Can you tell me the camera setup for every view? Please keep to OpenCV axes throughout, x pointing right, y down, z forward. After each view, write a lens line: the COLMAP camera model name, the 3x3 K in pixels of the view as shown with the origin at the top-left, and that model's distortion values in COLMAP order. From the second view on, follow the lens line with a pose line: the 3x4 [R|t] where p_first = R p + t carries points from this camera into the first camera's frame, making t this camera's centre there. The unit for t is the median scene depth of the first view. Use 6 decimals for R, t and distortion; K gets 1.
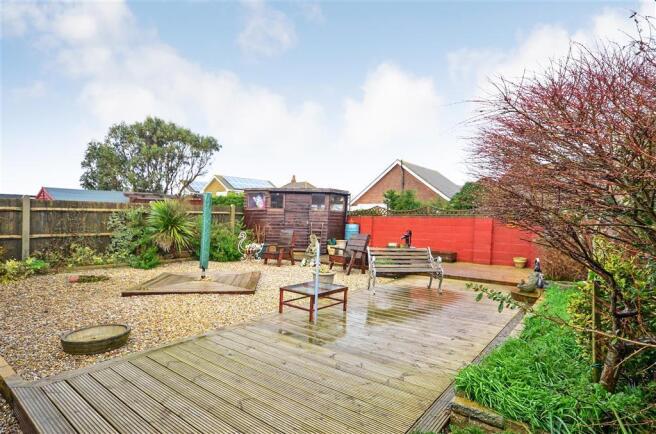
lens RADIAL K [[348.9, 0, 328.0], [0, 348.9, 217.0], [0, 0, 1]] dist [-0.000307, 0.000075]
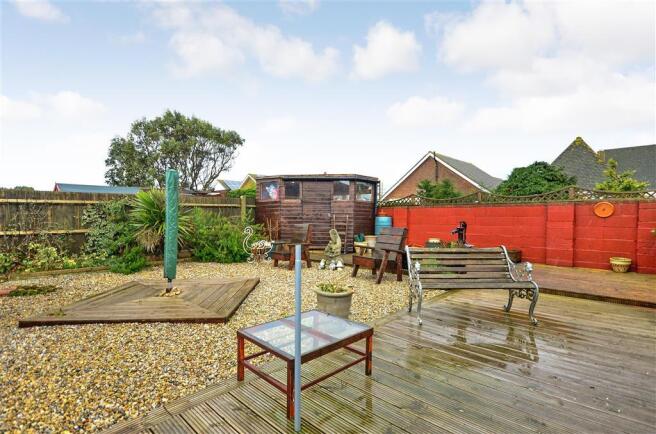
lens RADIAL K [[332.5, 0, 309.5], [0, 332.5, 191.7], [0, 0, 1]] dist [0.002032, 0.000387]
pose [[0.988335, -0.028369, -0.149630, 0.019396], [0.018493, 0.997583, -0.066984, 0.014082], [0.151169, 0.063436, 0.986470, 0.222900]]
